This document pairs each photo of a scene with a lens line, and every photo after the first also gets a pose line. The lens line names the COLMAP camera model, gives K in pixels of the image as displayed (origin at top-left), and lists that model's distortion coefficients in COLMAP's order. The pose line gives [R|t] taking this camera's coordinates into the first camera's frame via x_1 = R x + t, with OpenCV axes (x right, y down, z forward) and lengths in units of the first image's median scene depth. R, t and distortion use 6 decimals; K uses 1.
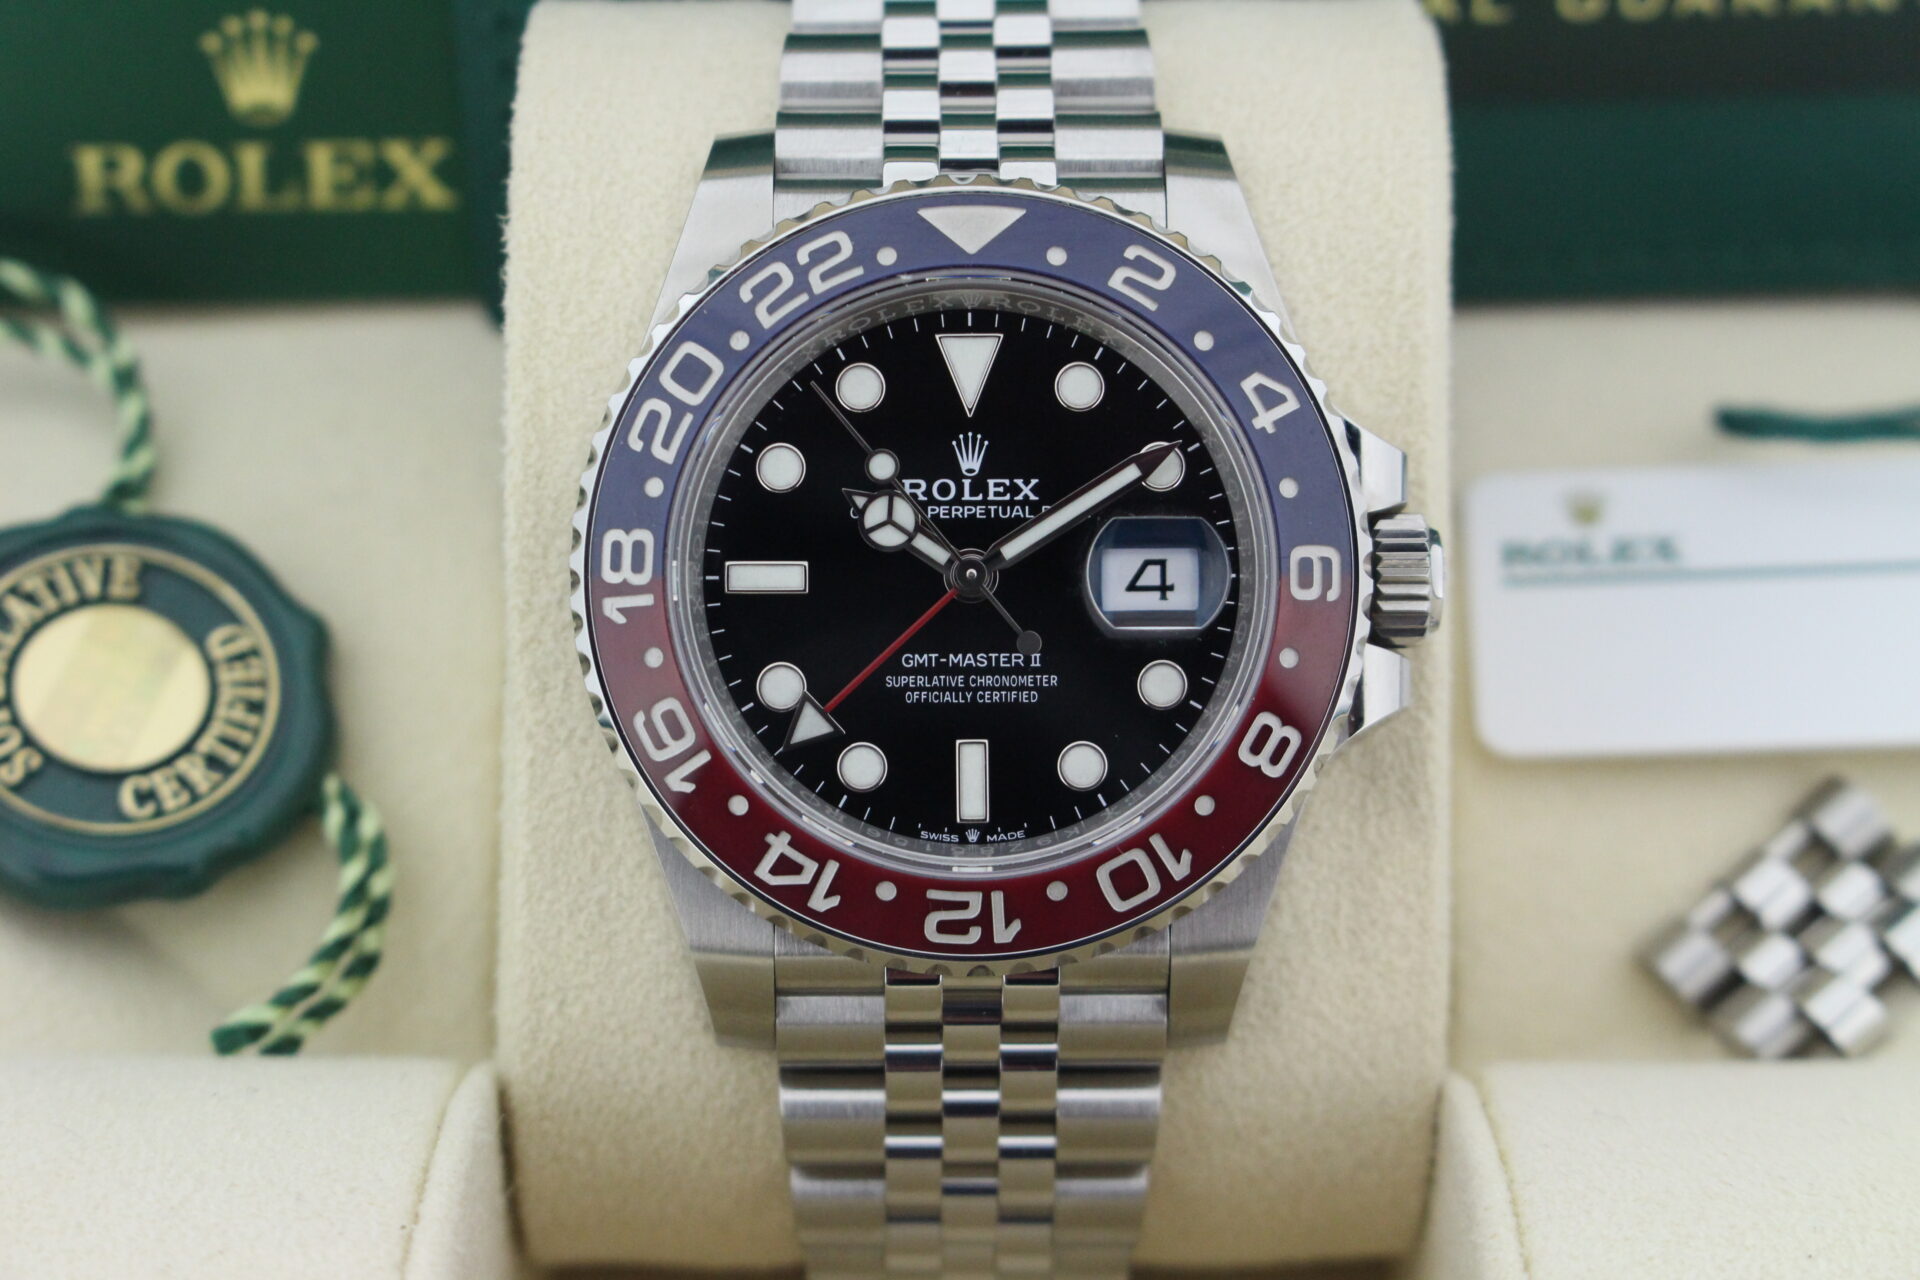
lens RADIAL K [[4472.6, 0, 967.3], [0, 4472.6, 678.5], [0, 0, 1]] dist [0.032095, 0.725273]
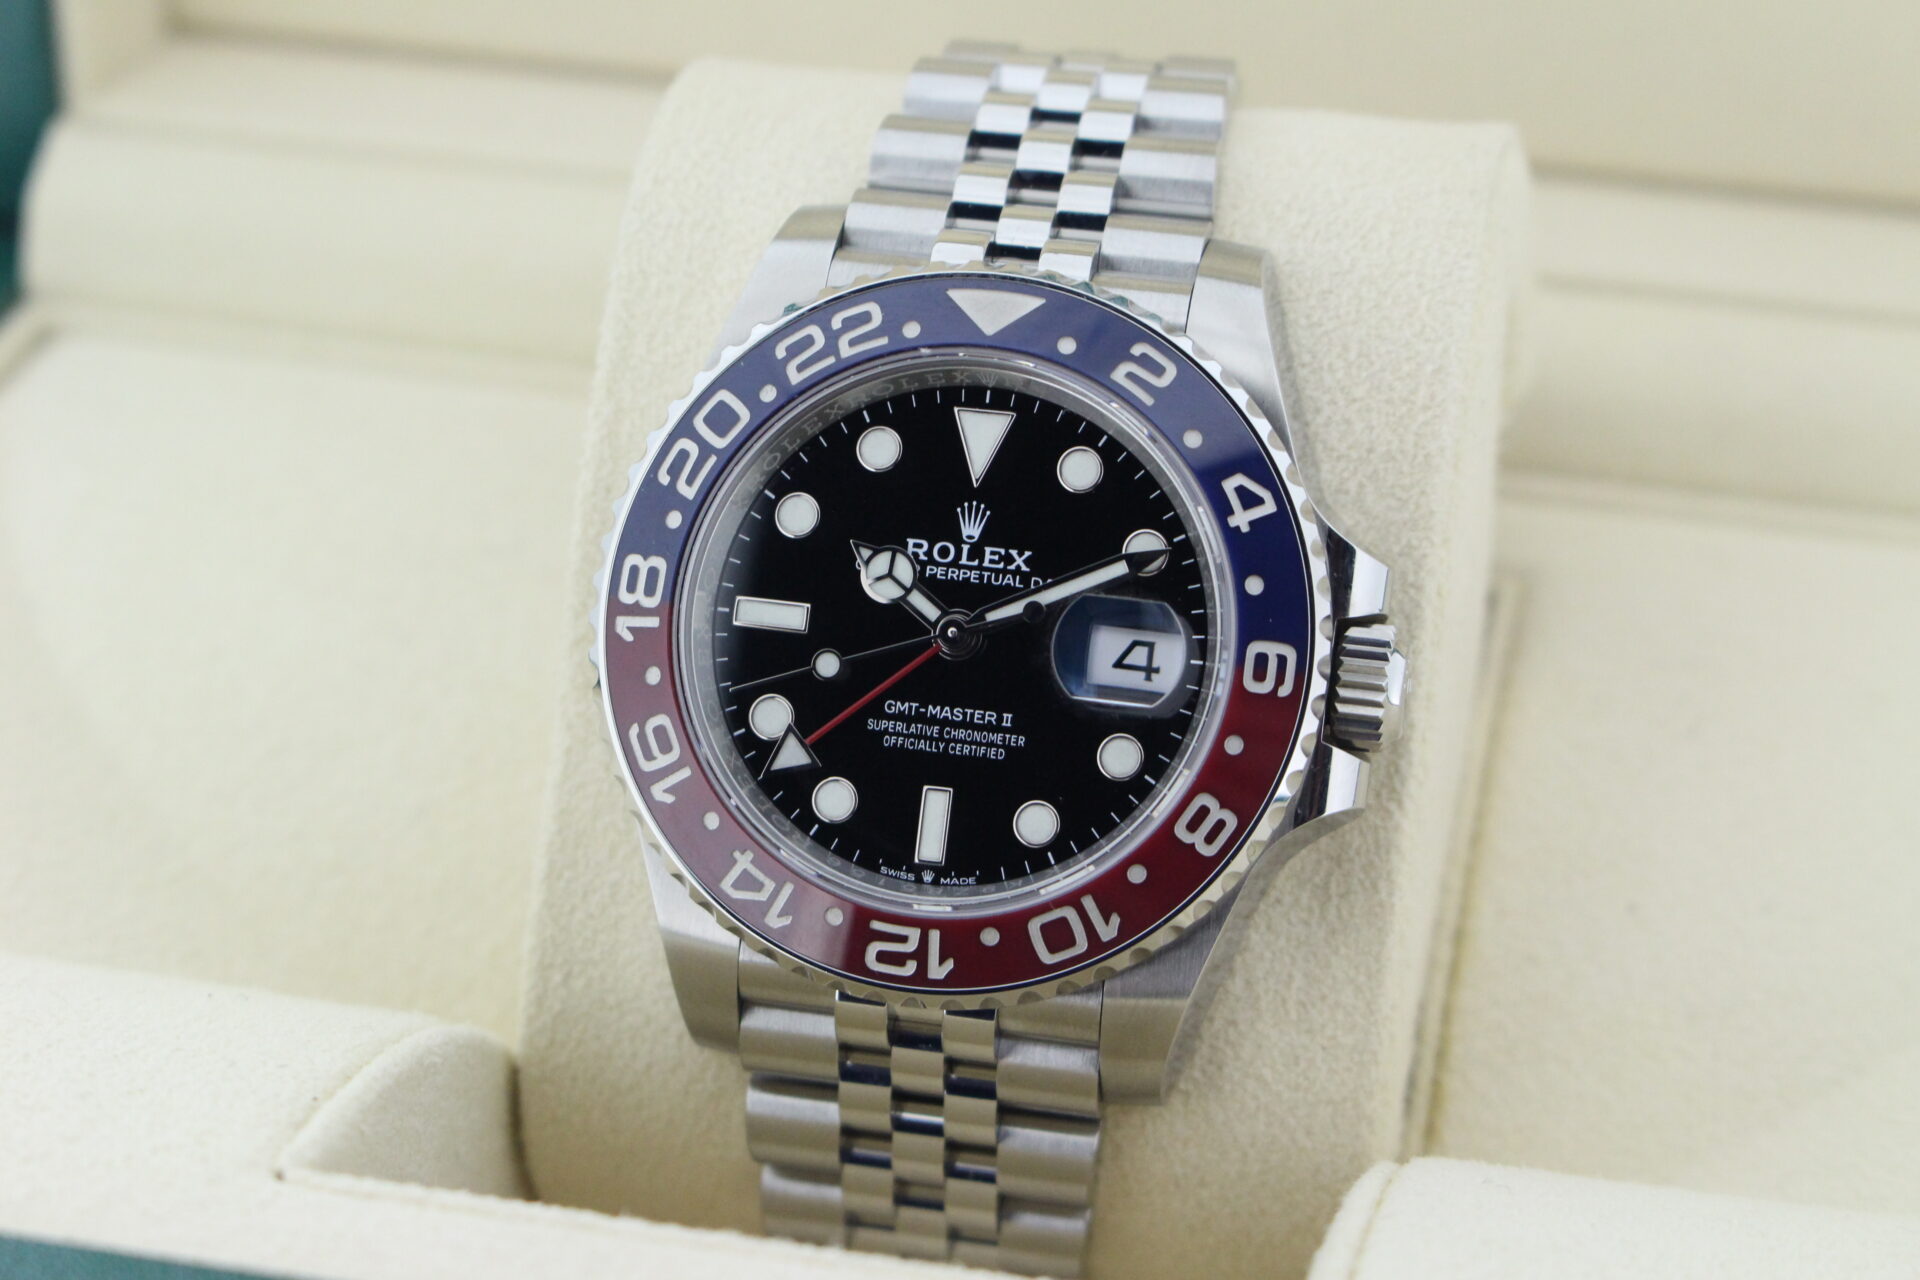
lens RADIAL K [[4472.6, 0, 967.3], [0, 4472.6, 678.5], [0, 0, 1]] dist [0.032095, 0.725273]
pose [[0.975544, 0.114747, -0.187478, 0.205194], [-0.119060, 0.992816, -0.011870, -0.000194], [0.184769, 0.033901, 0.982197, -0.047858]]
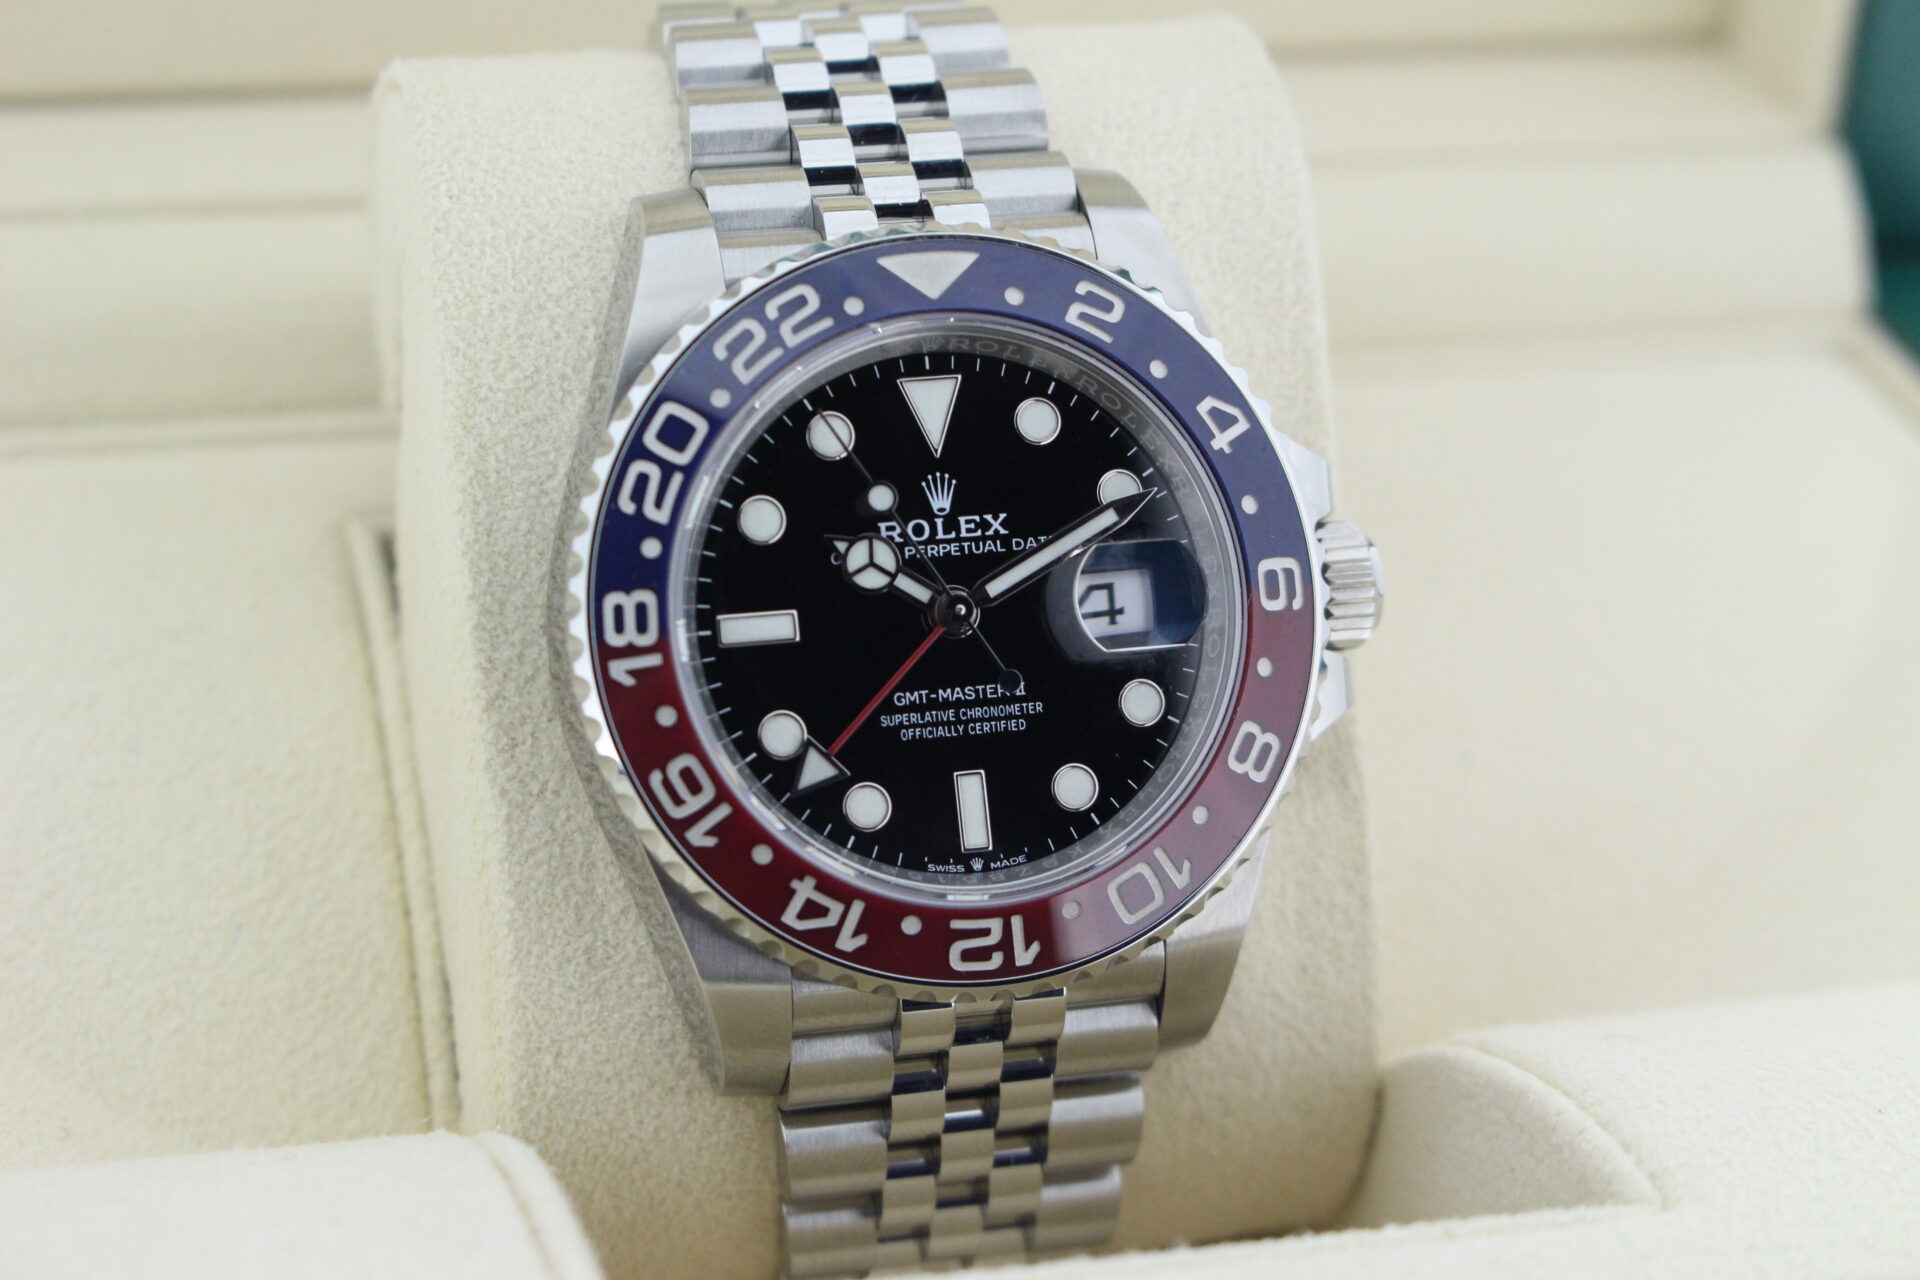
lens RADIAL K [[4472.6, 0, 967.3], [0, 4472.6, 678.5], [0, 0, 1]] dist [0.032095, 0.725273]
pose [[0.968614, -0.079156, 0.235629, -0.239554], [0.080558, 0.996743, 0.003687, -0.011294], [-0.235153, 0.015411, 0.971836, 0.003119]]
